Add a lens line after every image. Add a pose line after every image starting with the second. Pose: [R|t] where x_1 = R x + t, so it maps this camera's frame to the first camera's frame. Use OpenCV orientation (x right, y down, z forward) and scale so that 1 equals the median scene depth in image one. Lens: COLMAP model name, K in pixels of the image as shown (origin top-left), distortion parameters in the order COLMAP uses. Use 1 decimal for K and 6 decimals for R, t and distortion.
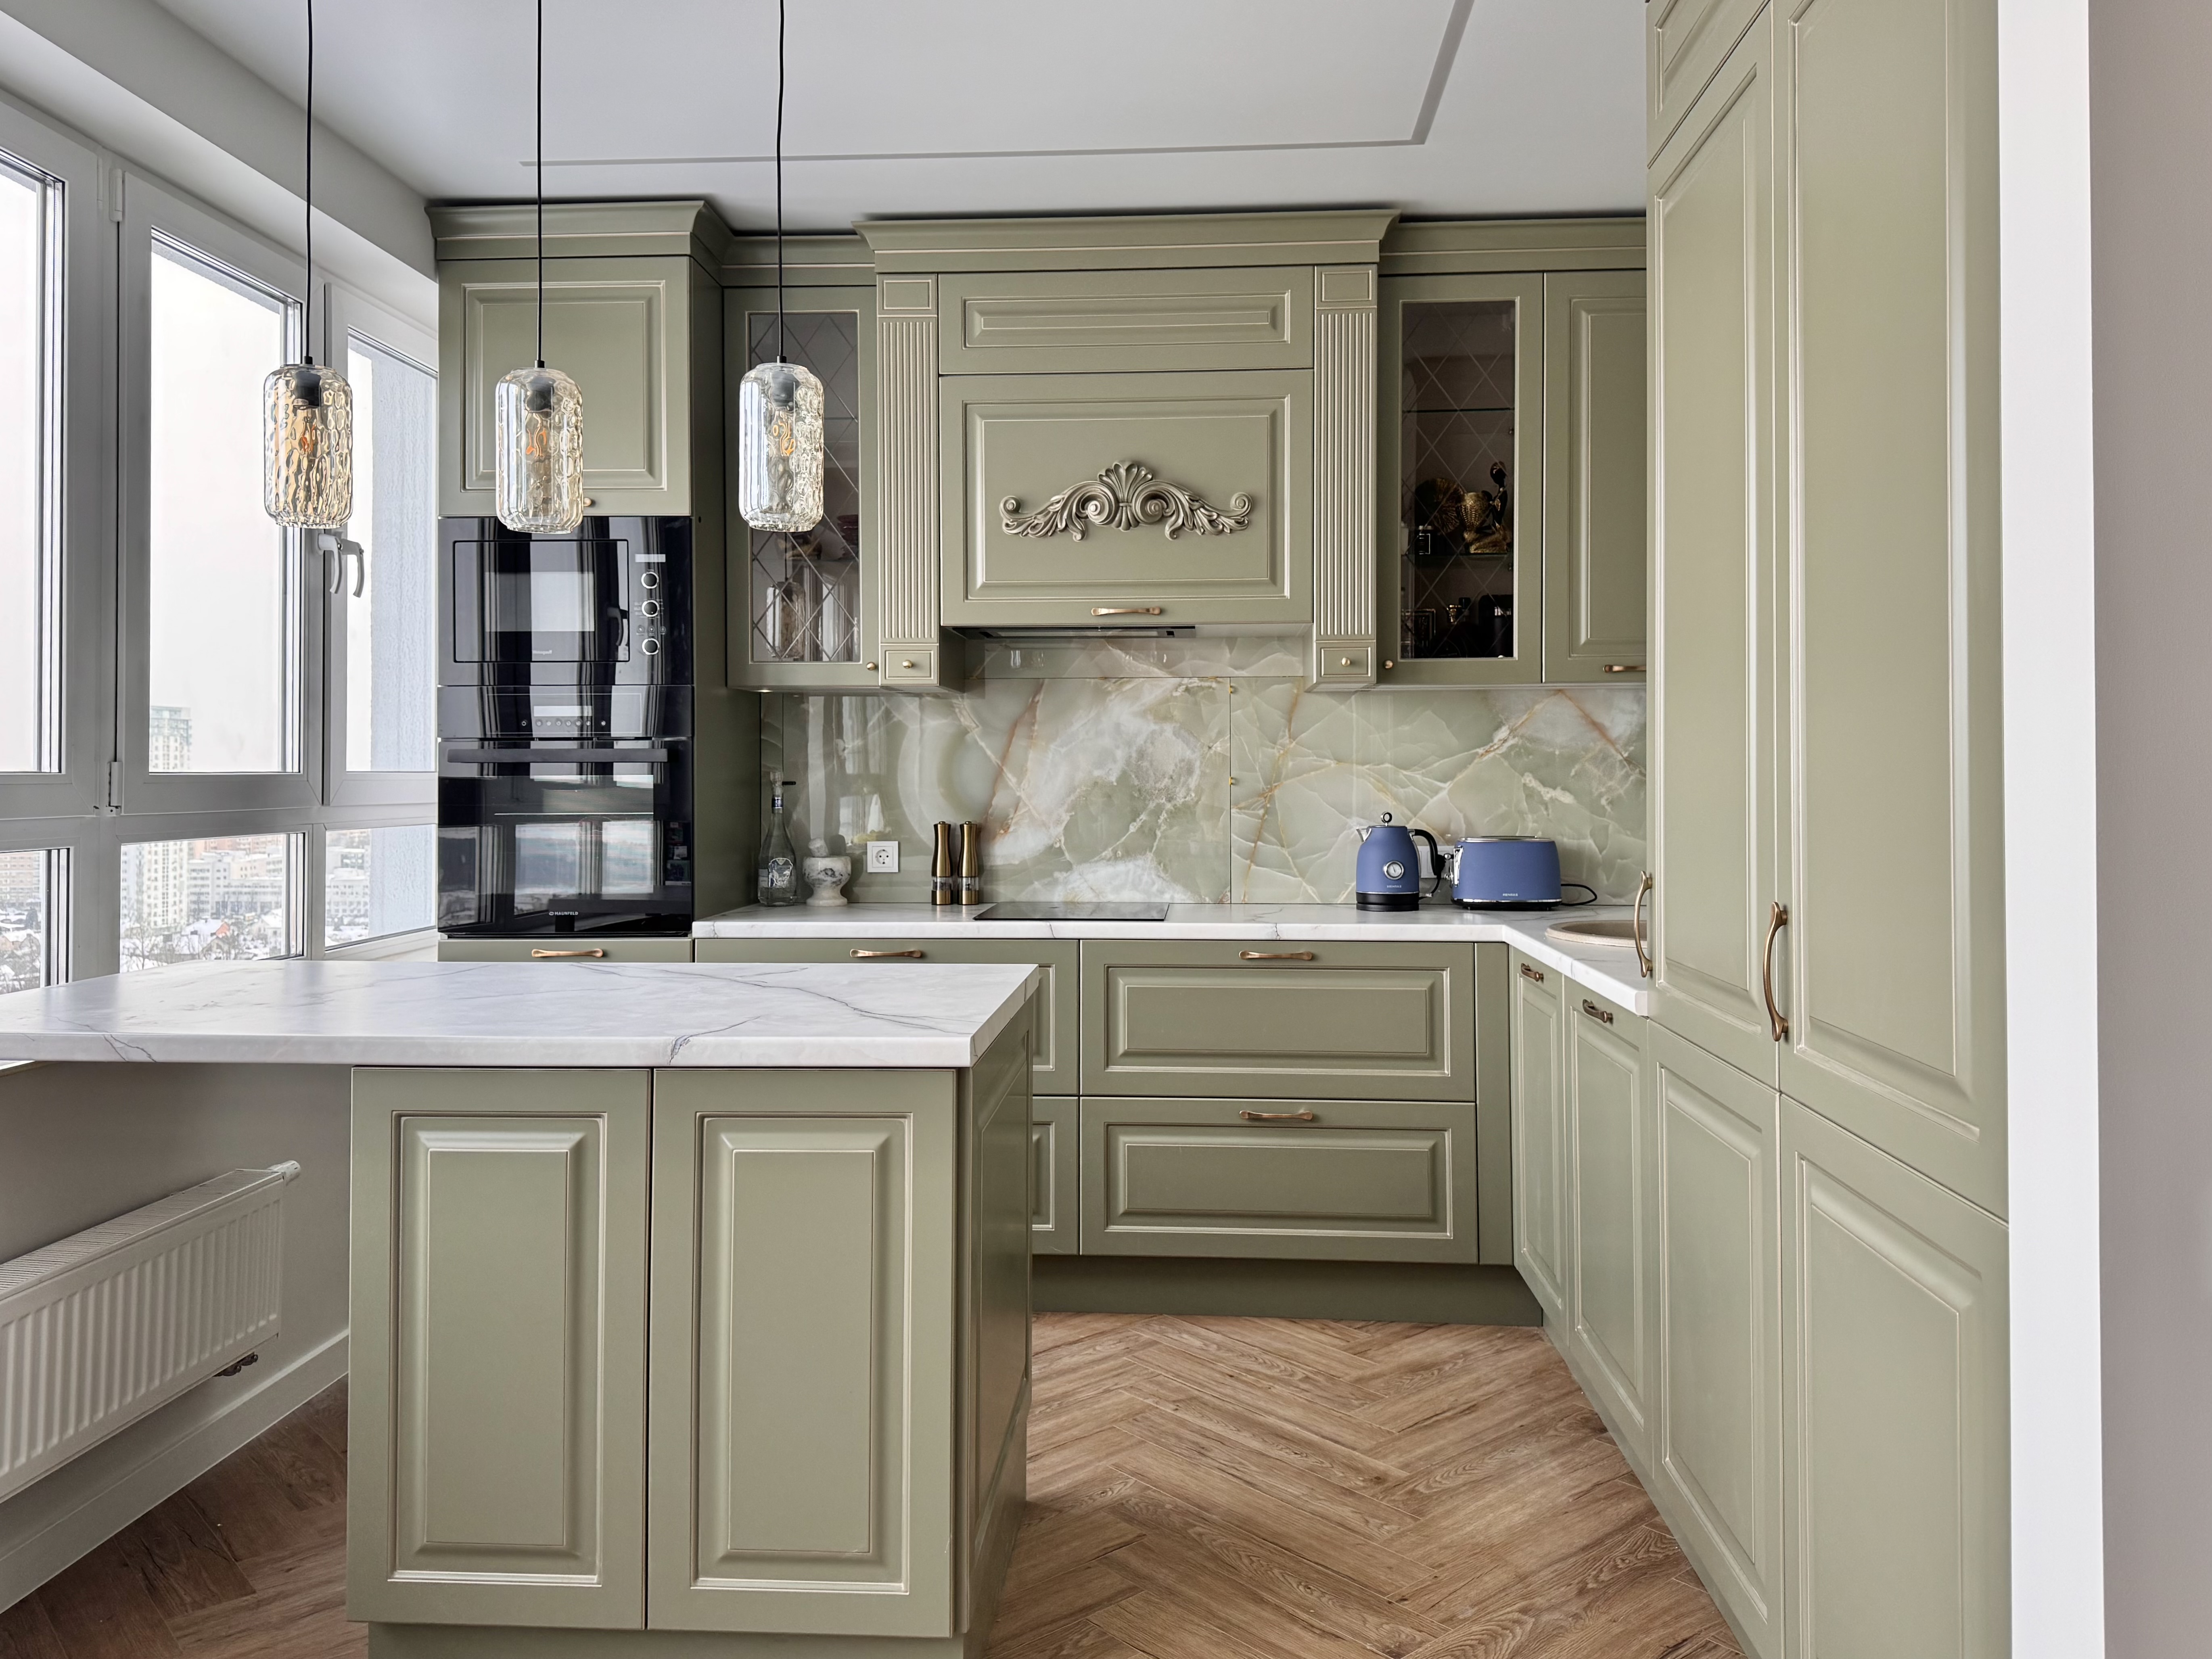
lens RADIAL K [[1640.3, 0, 1096.0], [0, 1640.3, 774.5], [0, 0, 1]] dist [0.113408, -0.012216]
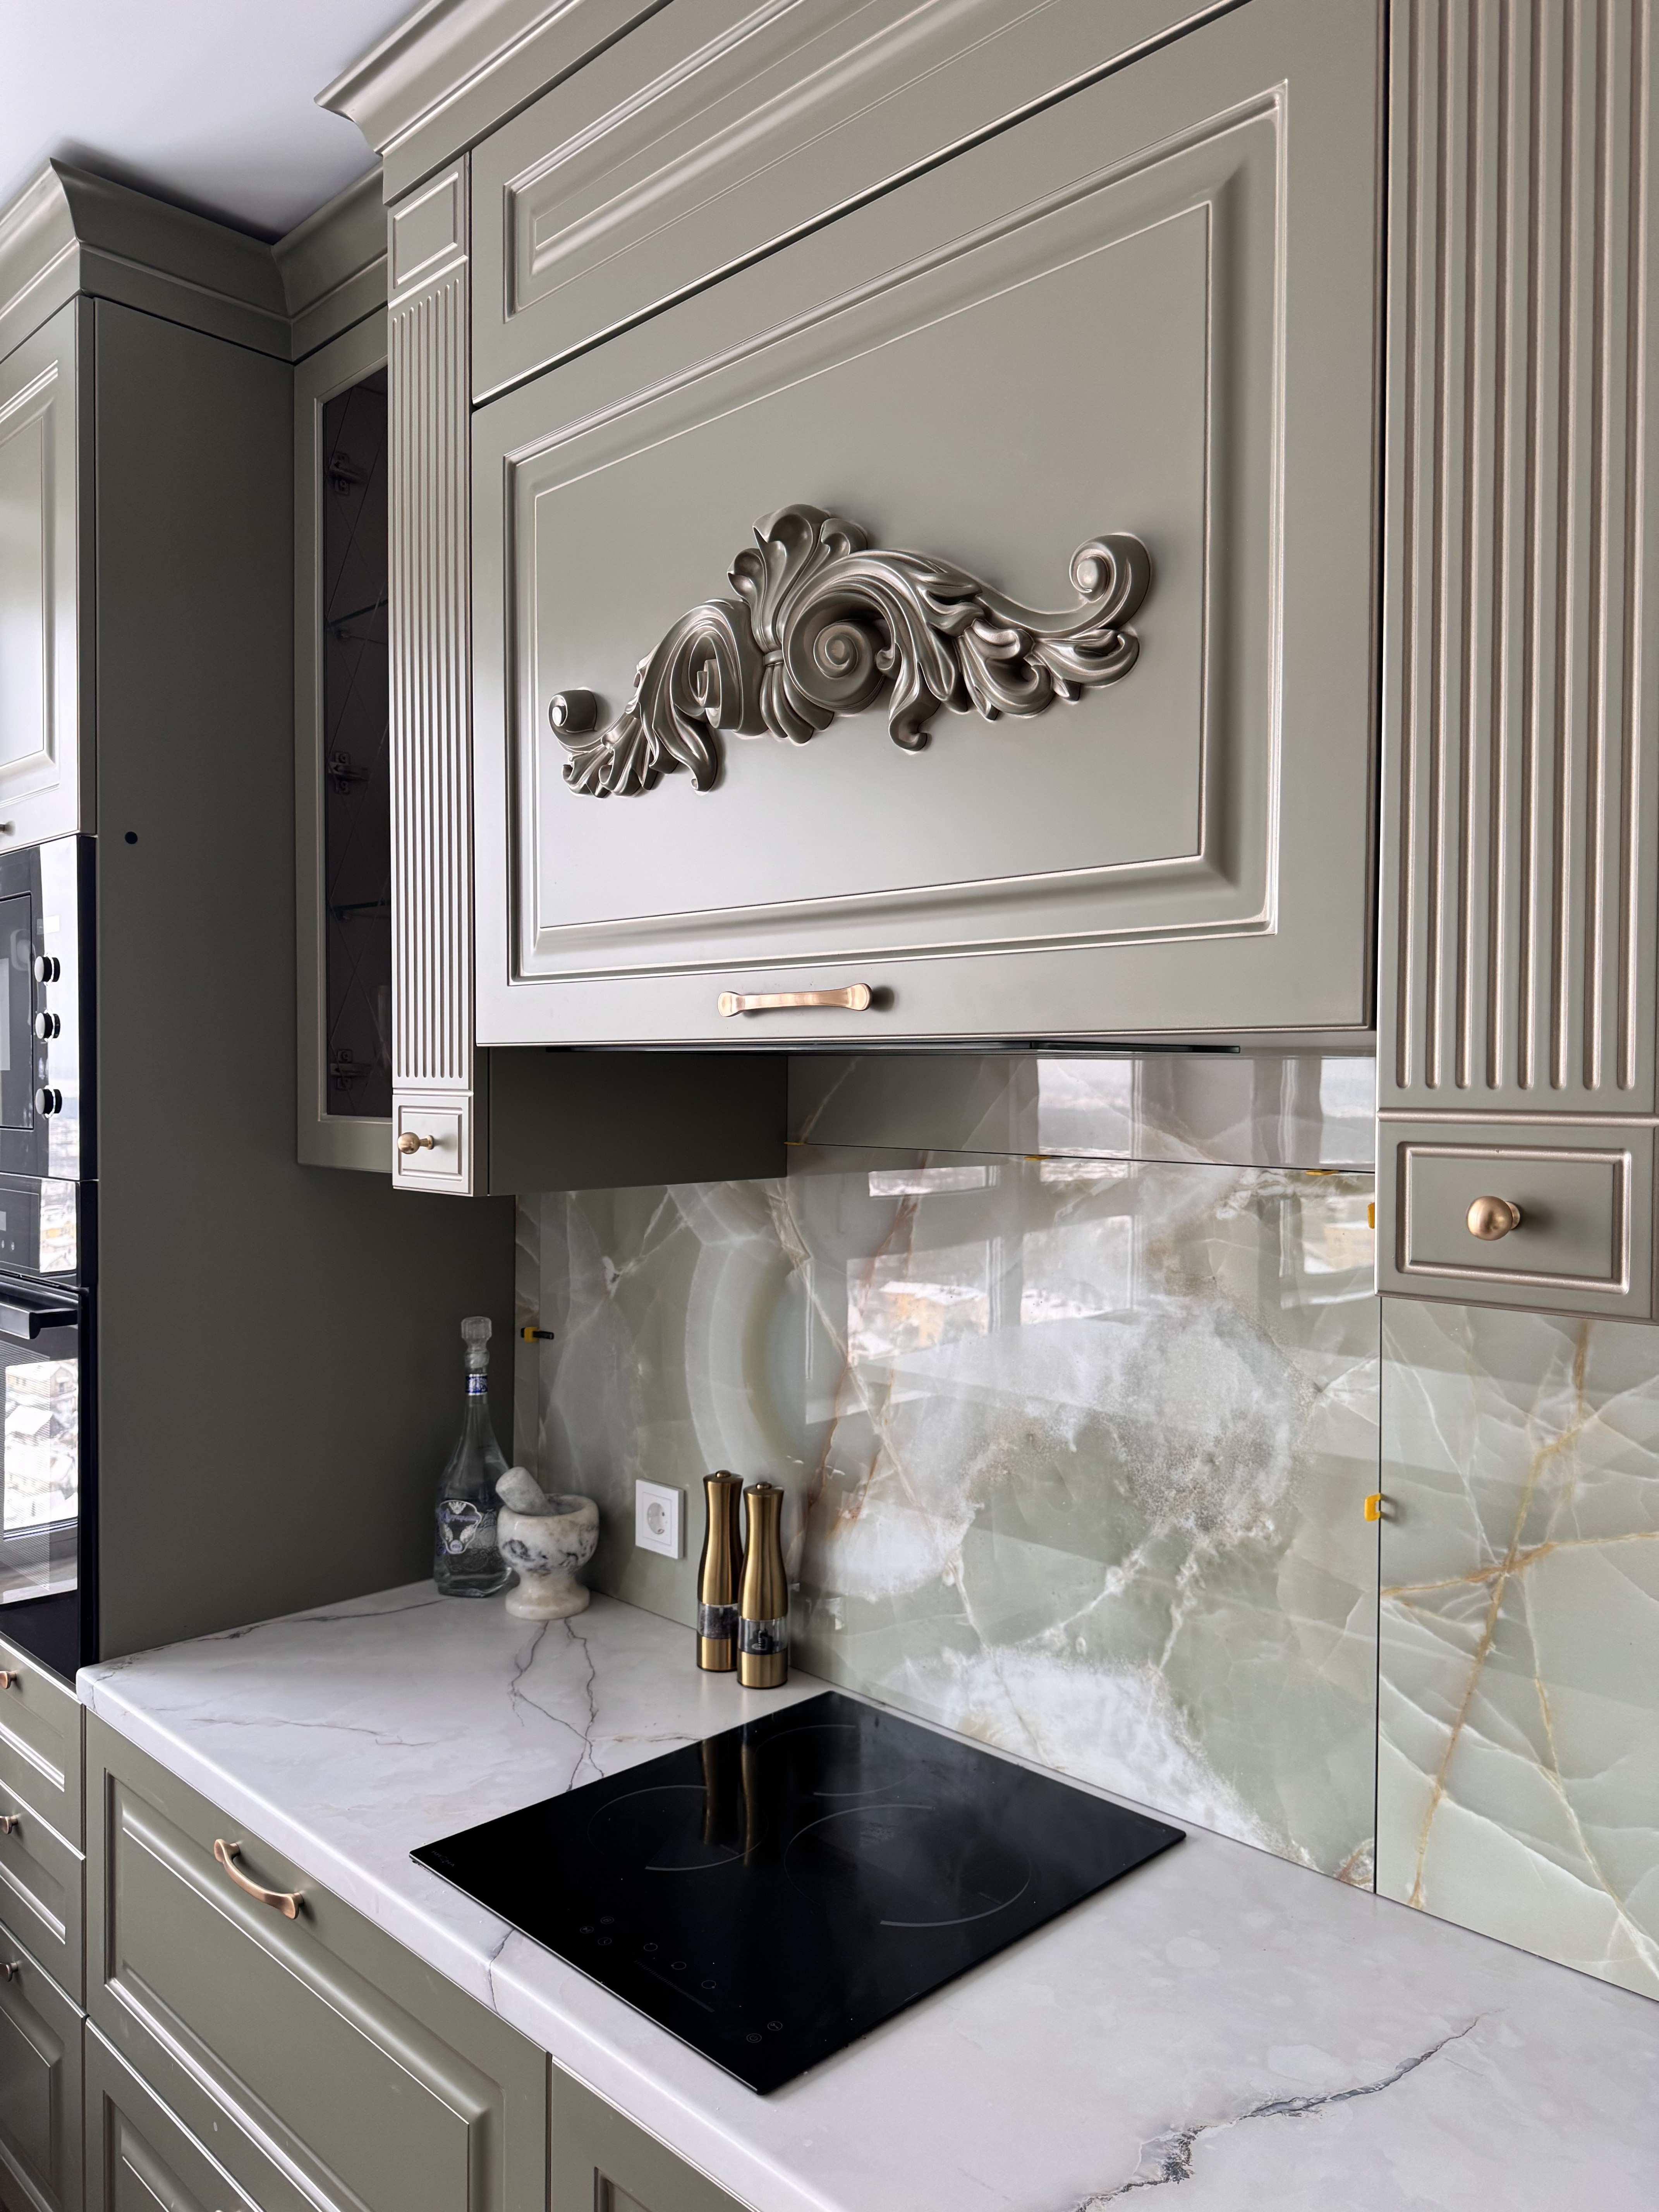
lens RADIAL K [[1581.6, 0, 829.5], [0, 1581.6, 1106.0], [0, 0, 1]] dist [0.073860, -0.097685]
pose [[0.753827, 0.021858, -0.656709, 0.214994], [-0.008700, 0.999691, 0.023287, -0.083741], [0.657016, -0.011841, 0.753784, 0.750827]]
